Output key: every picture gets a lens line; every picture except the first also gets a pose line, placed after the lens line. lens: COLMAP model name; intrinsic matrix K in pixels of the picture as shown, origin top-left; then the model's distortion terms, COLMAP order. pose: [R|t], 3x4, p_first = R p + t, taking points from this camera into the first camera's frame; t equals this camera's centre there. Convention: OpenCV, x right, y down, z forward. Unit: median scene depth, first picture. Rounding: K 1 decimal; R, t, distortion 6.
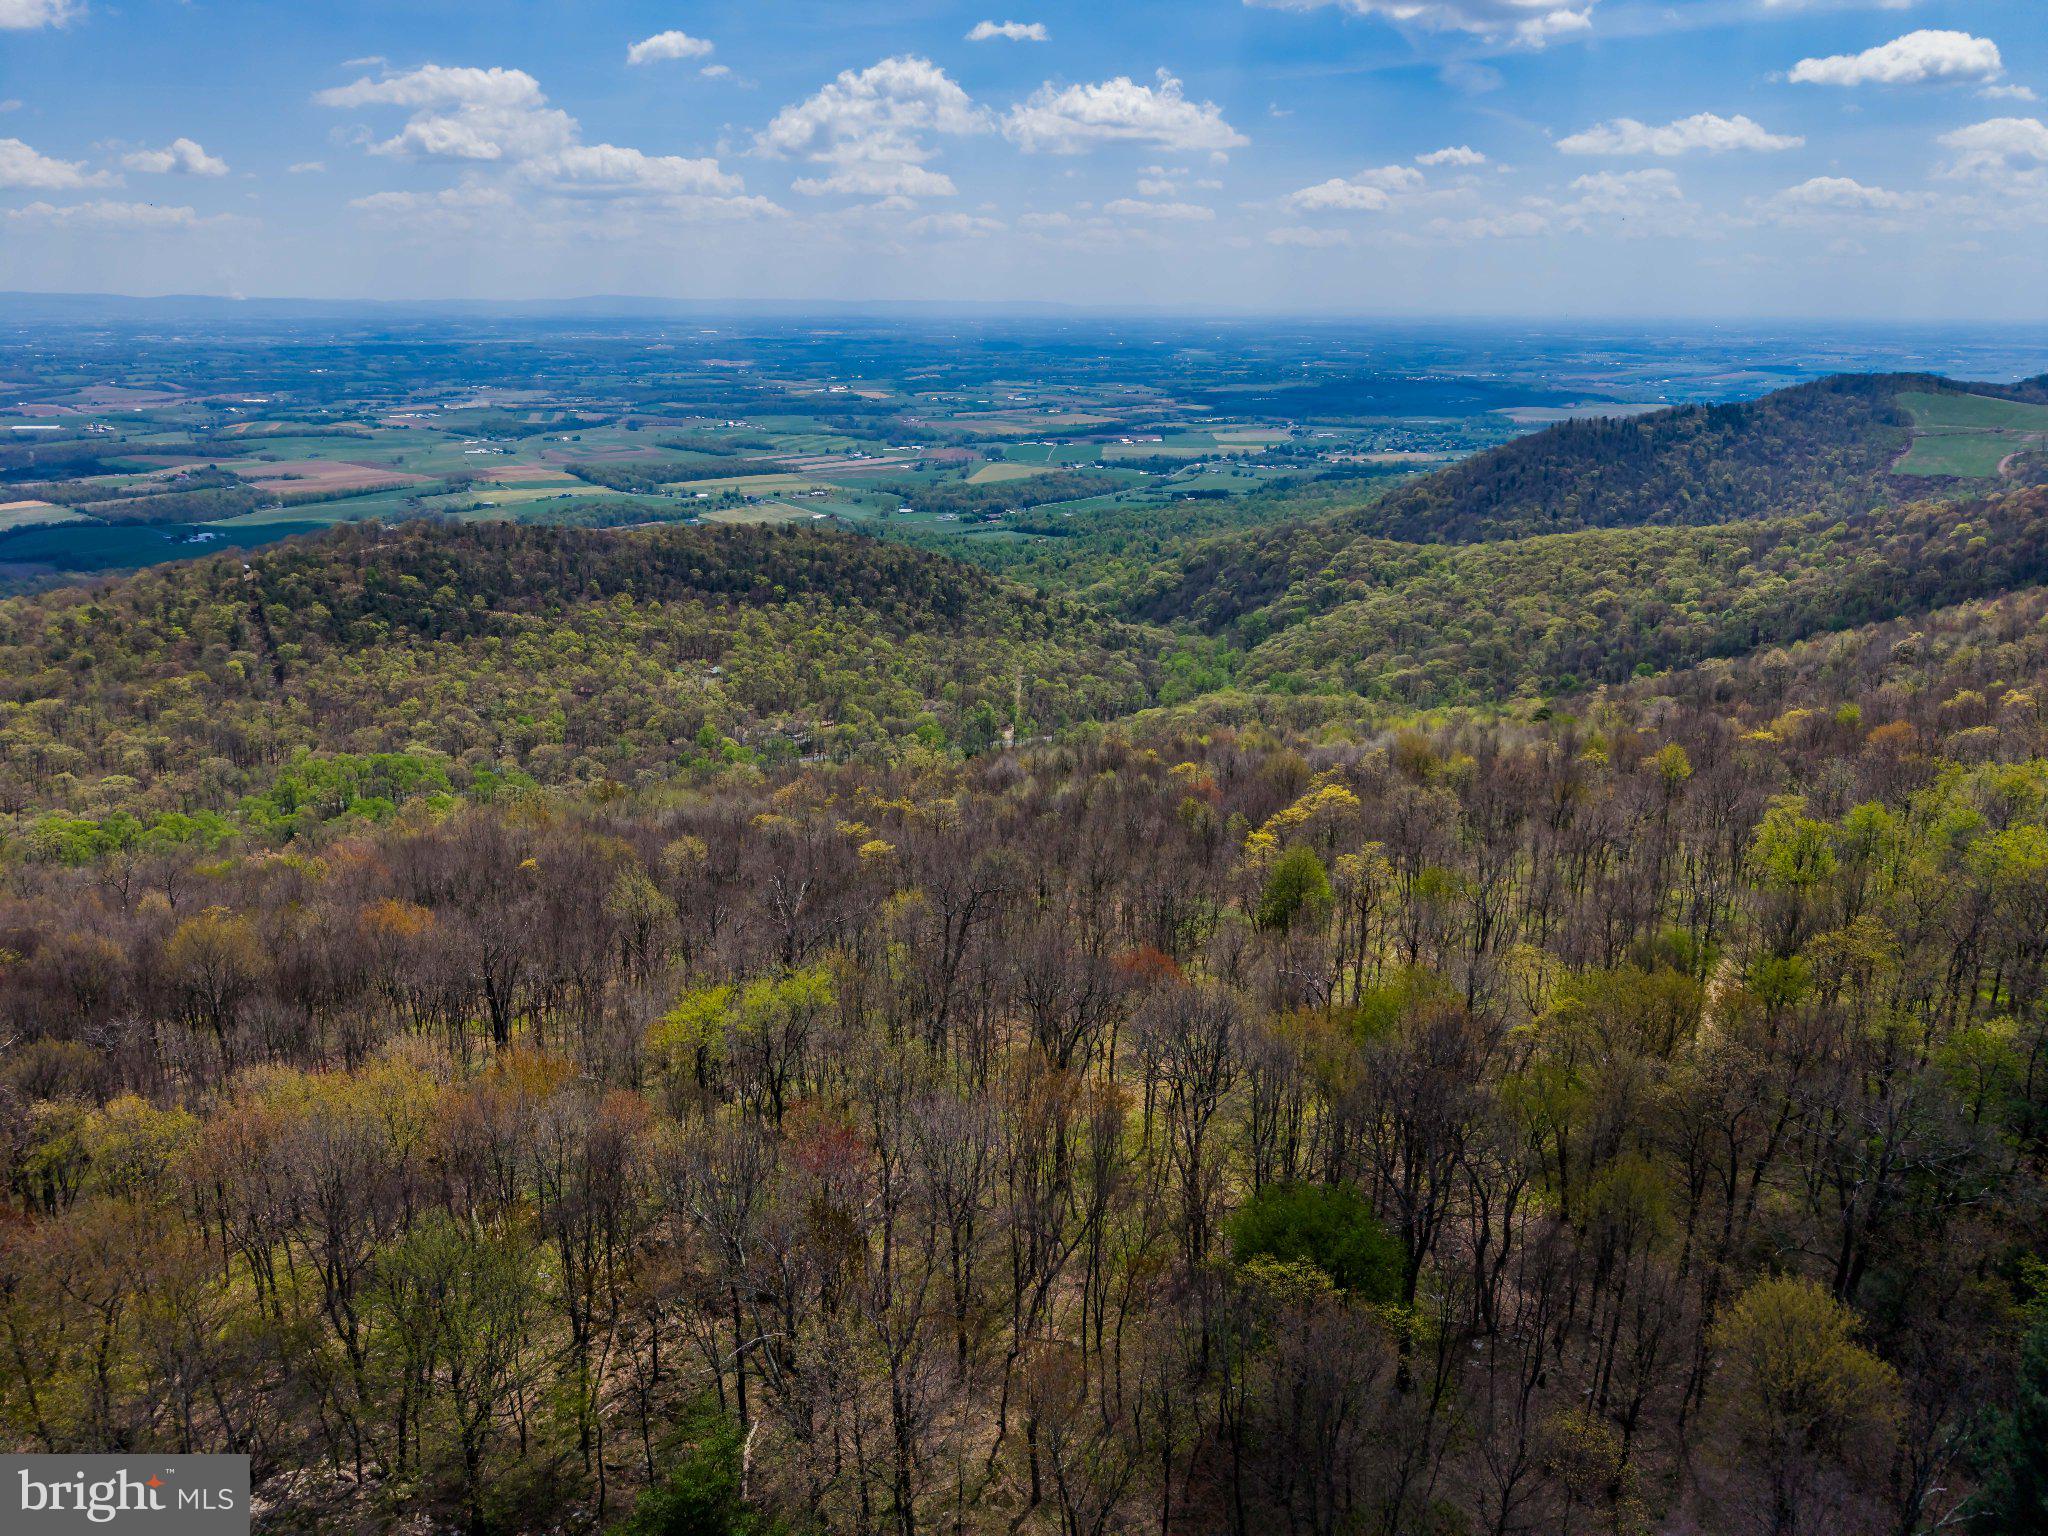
lens RADIAL K [[1476.3, 0, 994.9], [0, 1476.3, 804.0], [0, 0, 1]] dist [0.142769, -0.117480]
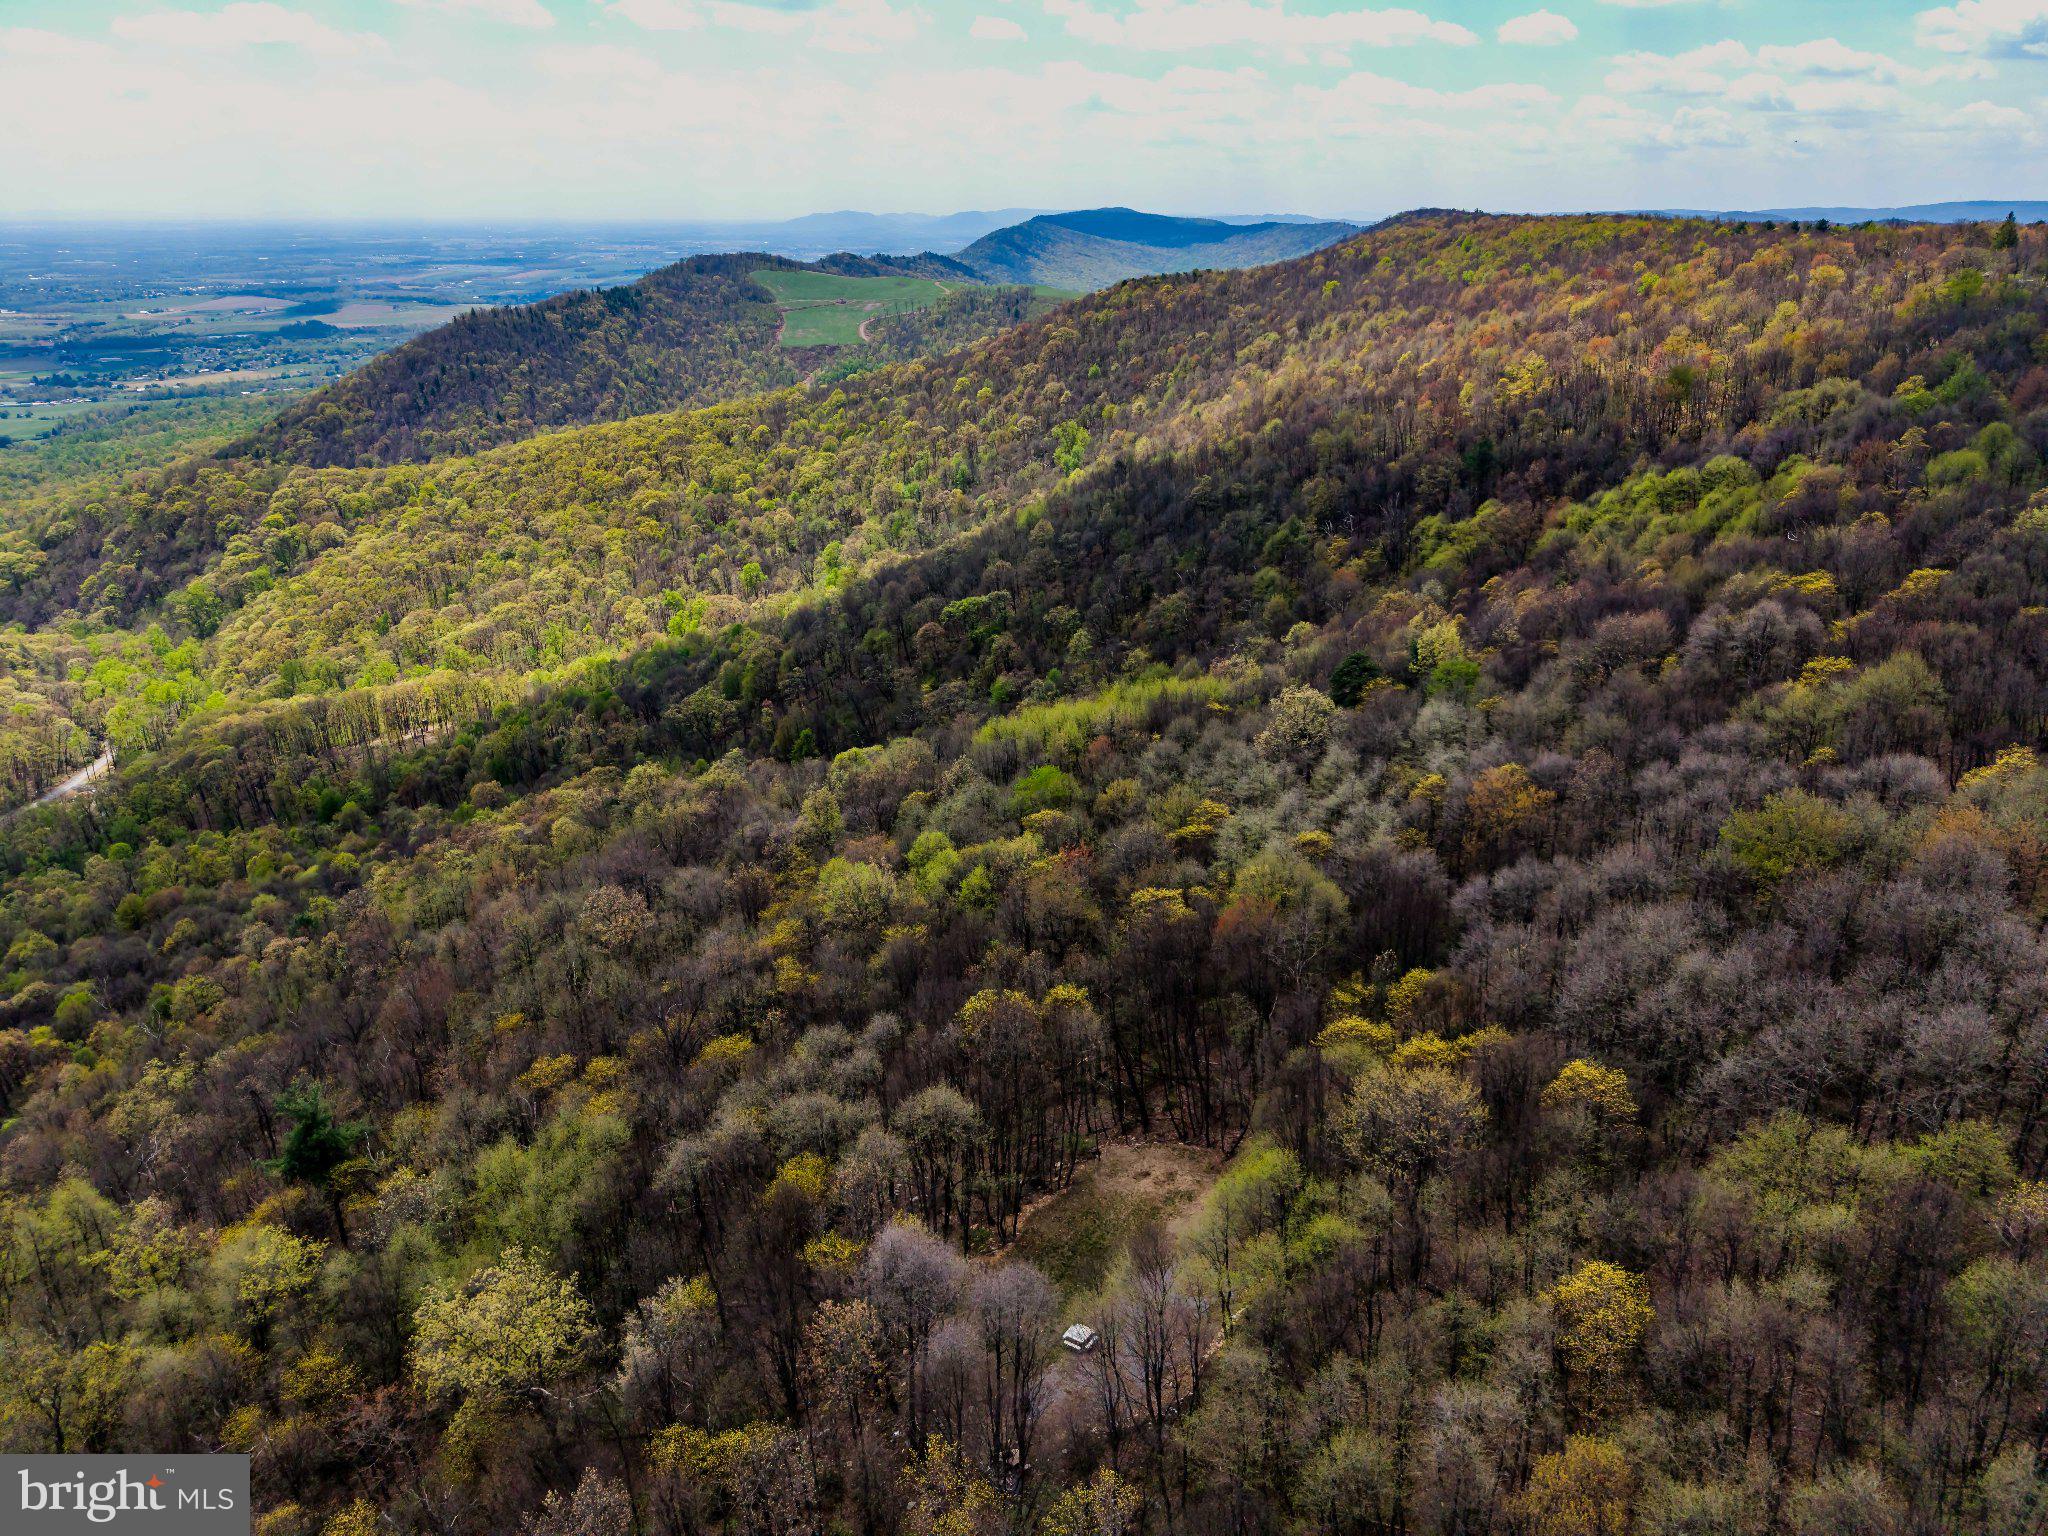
lens RADIAL K [[1489.5, 0, 1024.0], [0, 1489.5, 795.8], [0, 0, 1]] dist [0.036492, 0.003030]
pose [[0.721093, -0.278398, 0.634445, -0.024028], [0.246117, 0.958922, 0.141050, -0.028549], [-0.647651, 0.054438, 0.759990, 0.149455]]
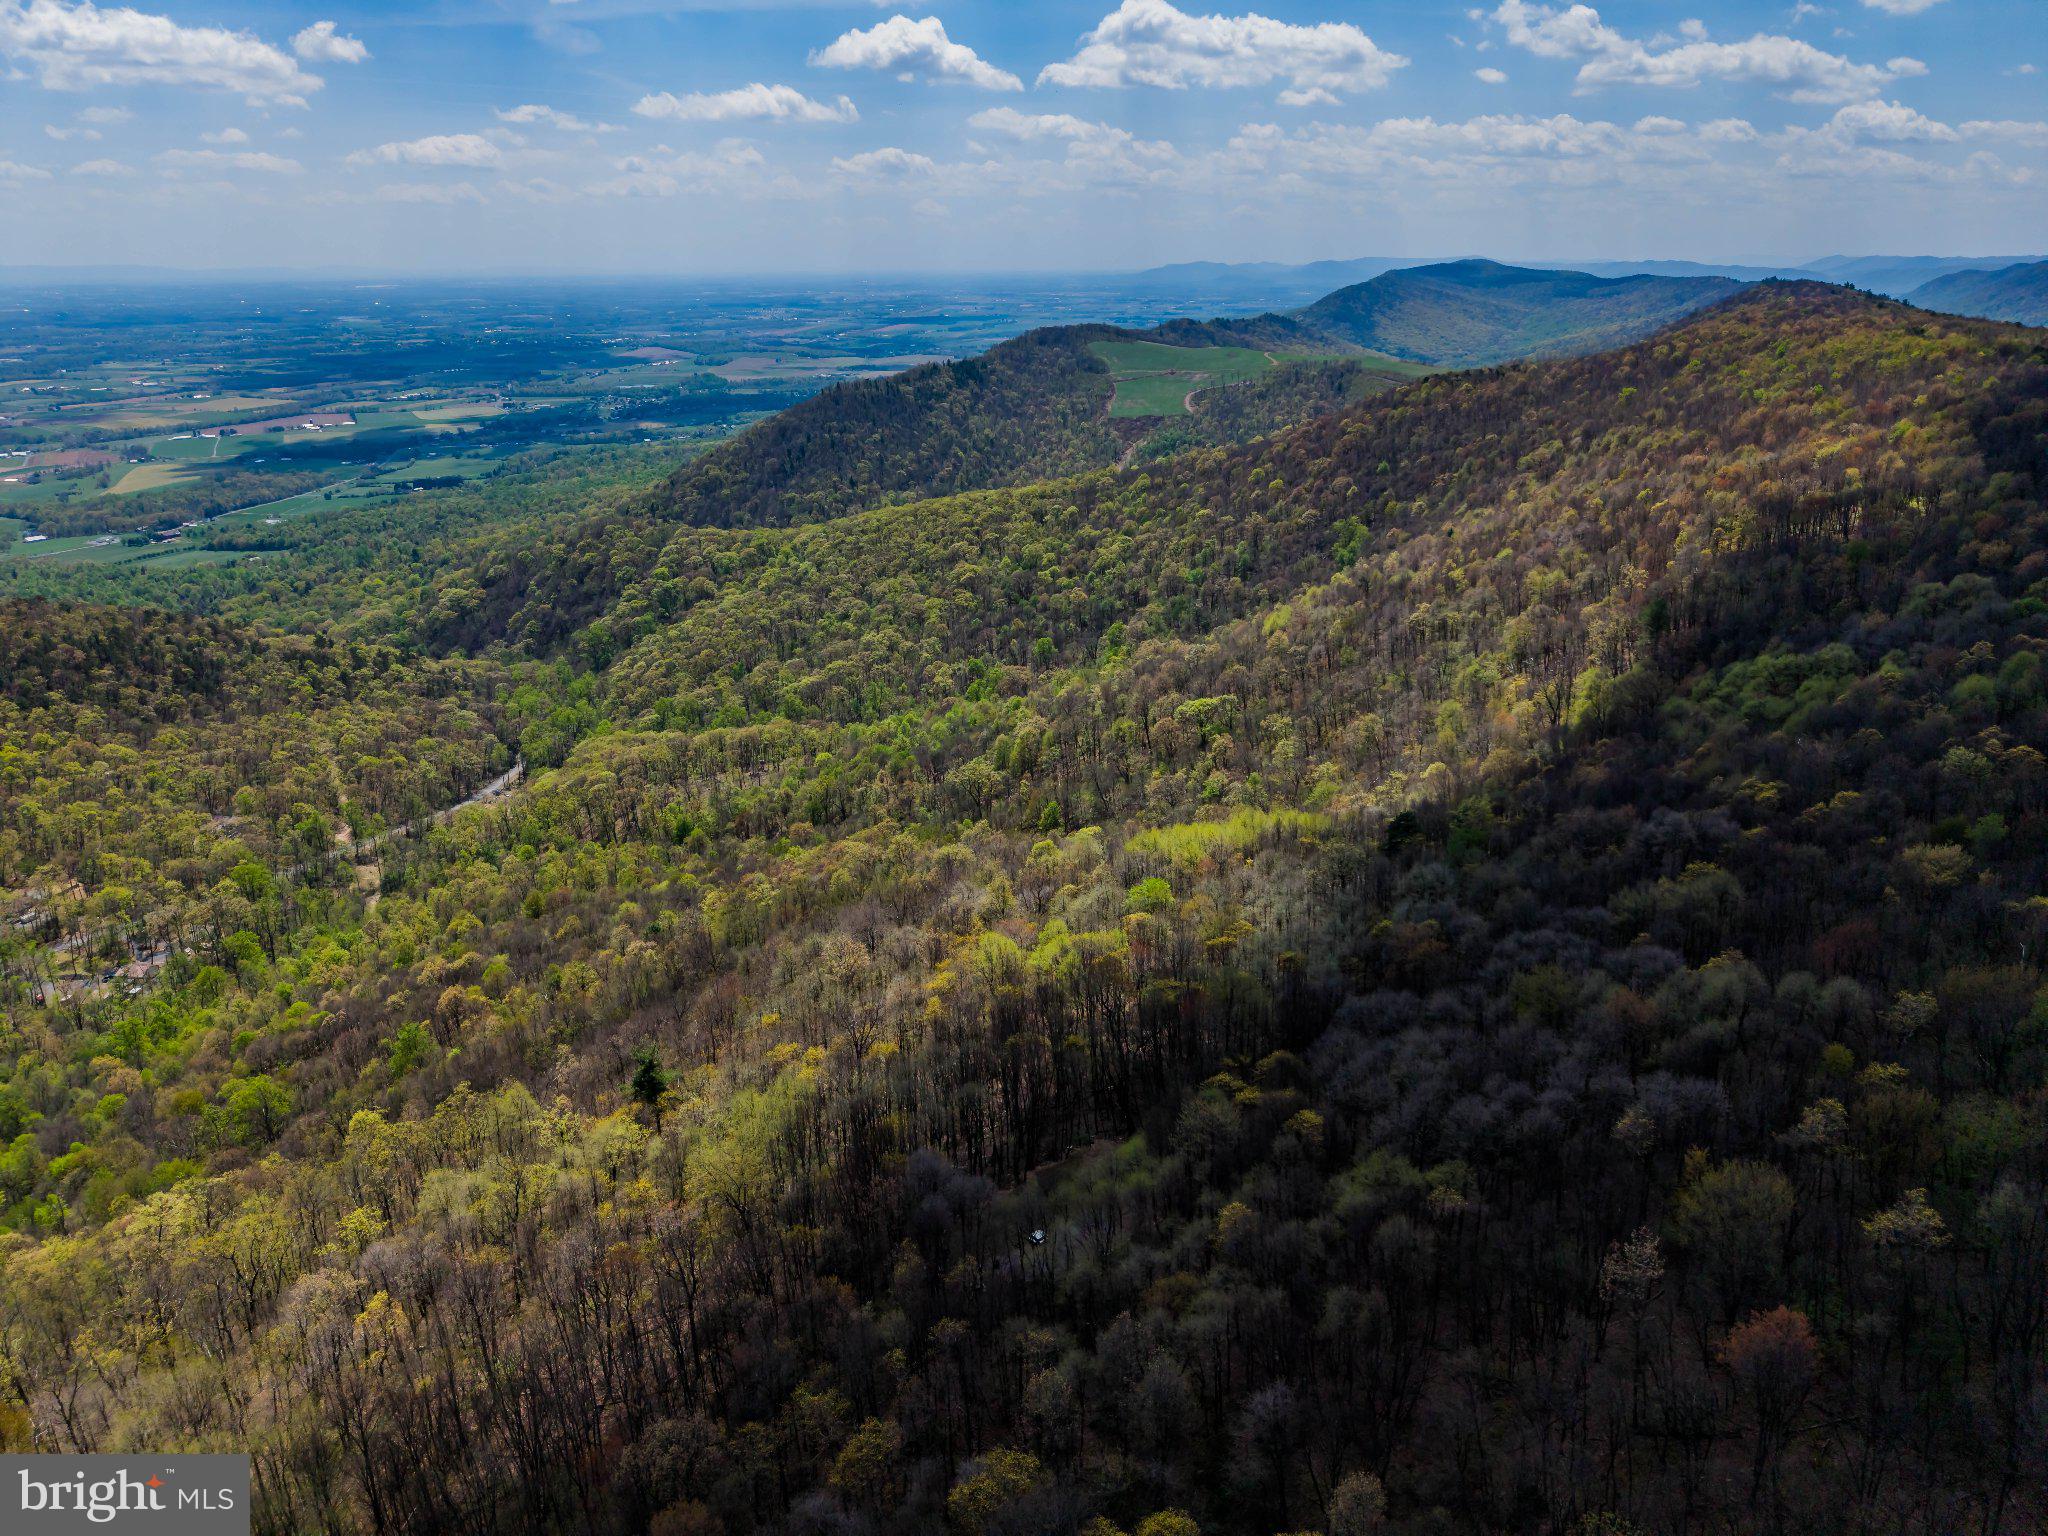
lens RADIAL K [[1476.3, 0, 994.9], [0, 1476.3, 804.0], [0, 0, 1]] dist [0.142769, -0.117480]
pose [[0.865783, -0.202398, 0.457662, -0.035645], [0.191483, 0.978947, 0.070695, -0.036877], [-0.462335, 0.026428, 0.886311, 0.099514]]
